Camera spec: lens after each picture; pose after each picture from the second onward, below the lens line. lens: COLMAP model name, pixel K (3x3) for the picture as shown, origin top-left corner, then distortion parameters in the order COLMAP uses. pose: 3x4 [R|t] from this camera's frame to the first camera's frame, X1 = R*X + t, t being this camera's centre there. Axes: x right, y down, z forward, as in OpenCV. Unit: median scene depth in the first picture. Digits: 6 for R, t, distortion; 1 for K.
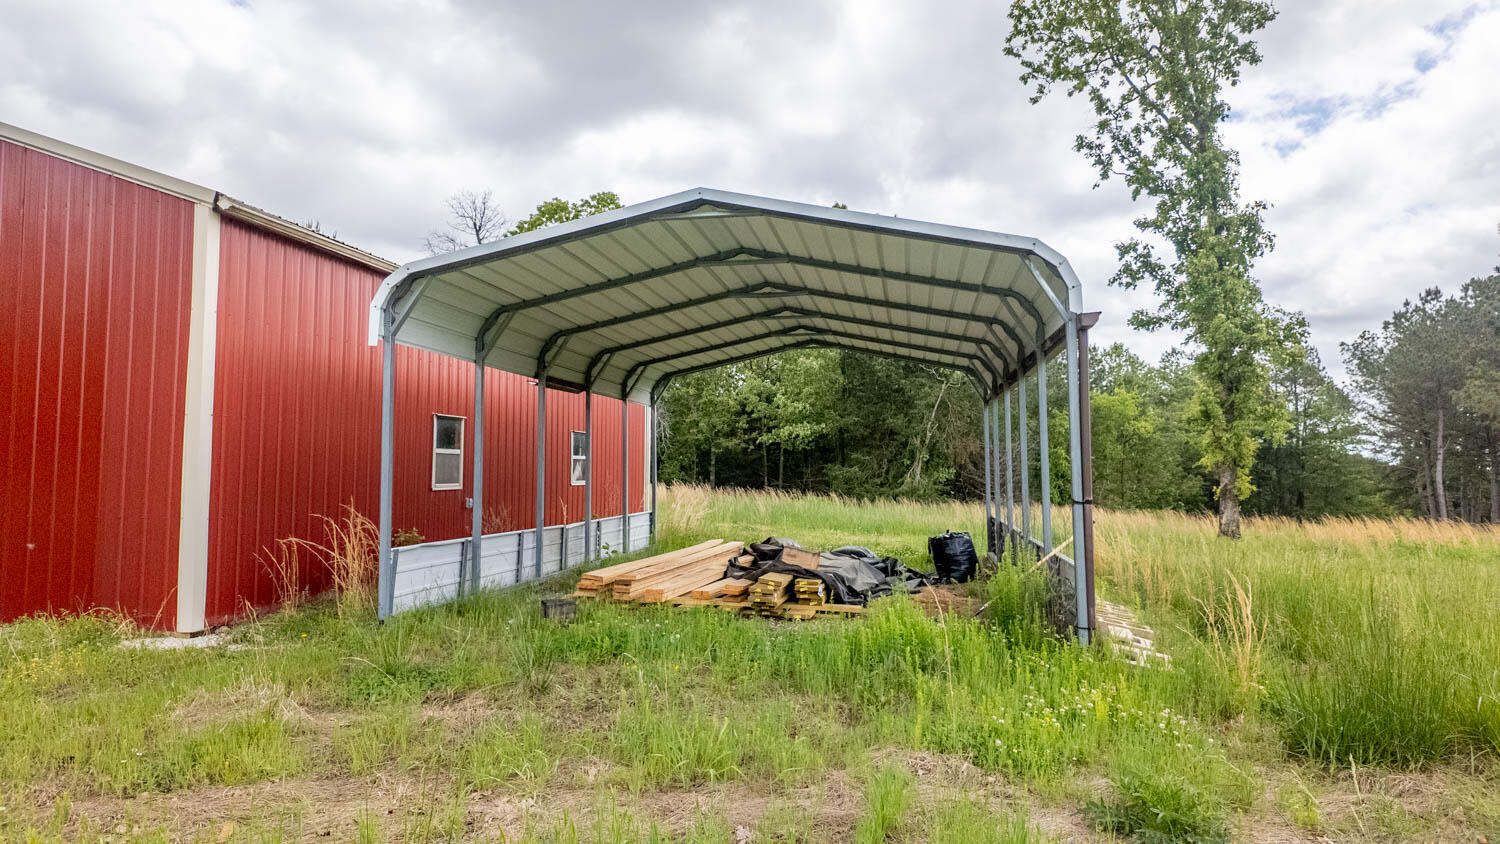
lens RADIAL K [[881.1, 0, 750.0], [0, 881.1, 422.0], [0, 0, 1]] dist [0.101239, -0.121113]
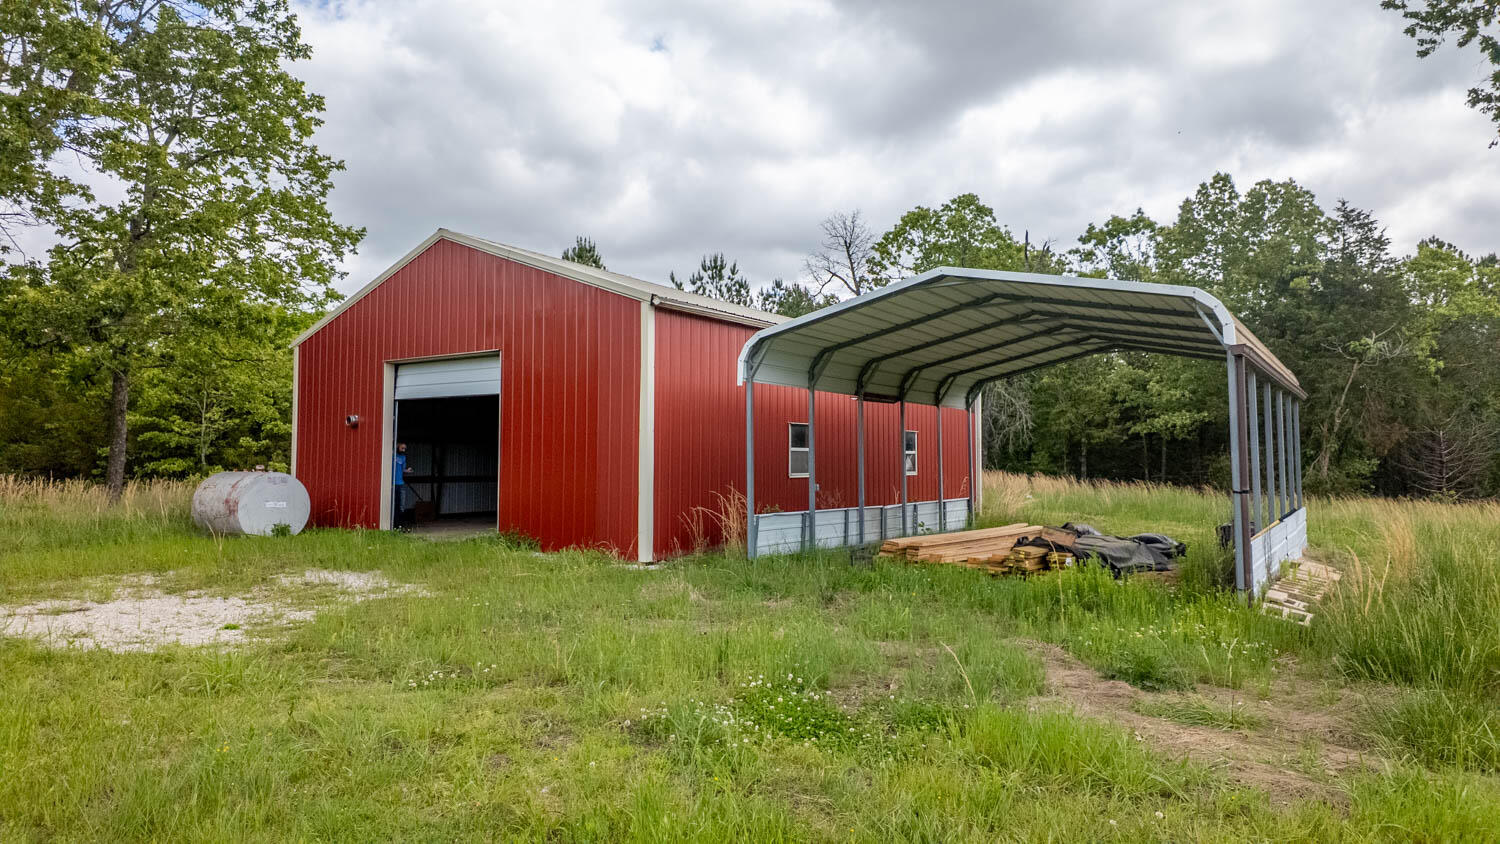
lens RADIAL K [[888.5, 0, 750.0], [0, 888.5, 422.0], [0, 0, 1]] dist [0.234250, -0.275459]
pose [[0.909364, -0.021008, -0.415471, 0.168116], [0.026215, 0.999633, 0.006833, -0.021770], [0.415175, -0.017105, 0.909581, -0.287592]]
